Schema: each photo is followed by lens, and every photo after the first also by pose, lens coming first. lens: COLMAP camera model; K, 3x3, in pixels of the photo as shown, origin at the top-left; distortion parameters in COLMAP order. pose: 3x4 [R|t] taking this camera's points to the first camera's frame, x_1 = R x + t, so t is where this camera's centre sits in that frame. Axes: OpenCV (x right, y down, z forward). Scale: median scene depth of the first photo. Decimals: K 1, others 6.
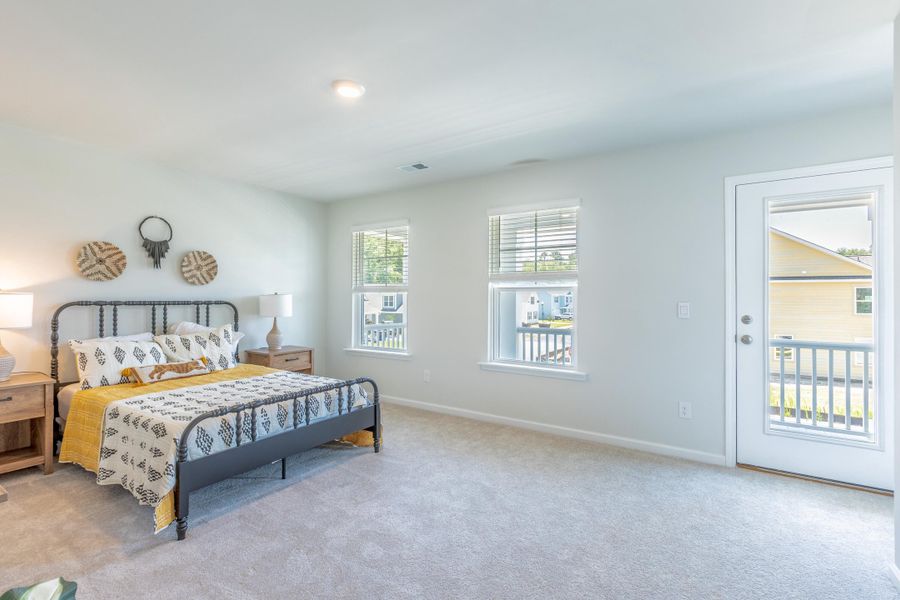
lens RADIAL K [[407.3, 0, 445.5], [0, 407.3, 296.3], [0, 0, 1]] dist [-0.001515, -0.000131]
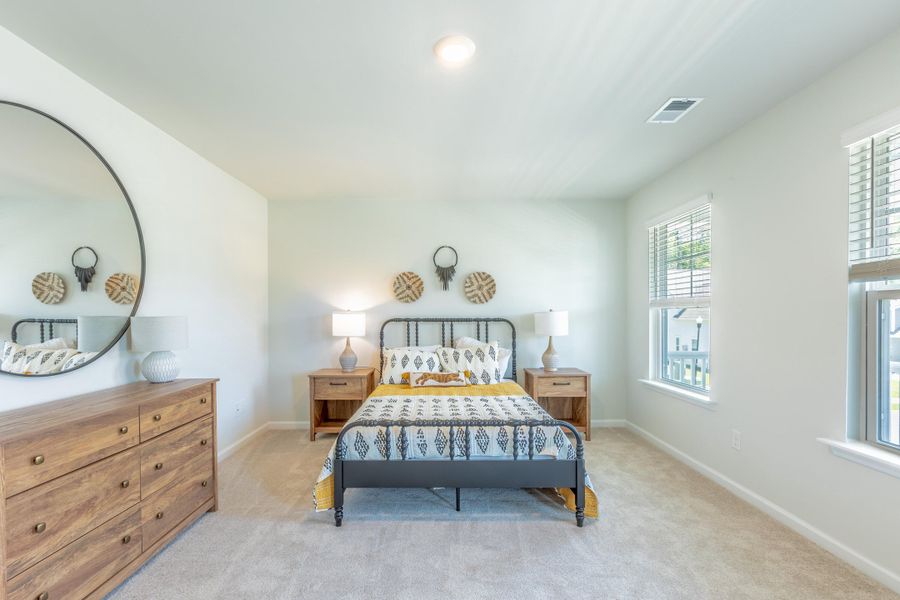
lens RADIAL K [[407.3, 0, 449.5], [0, 407.3, 318.9], [0, 0, 1]] dist [-0.001120, 0.000057]
pose [[0.555722, 0.003070, -0.831362, 0.279522], [0.008178, 0.999925, 0.009160, 0.003069], [0.831328, -0.011890, 0.555655, 0.367766]]
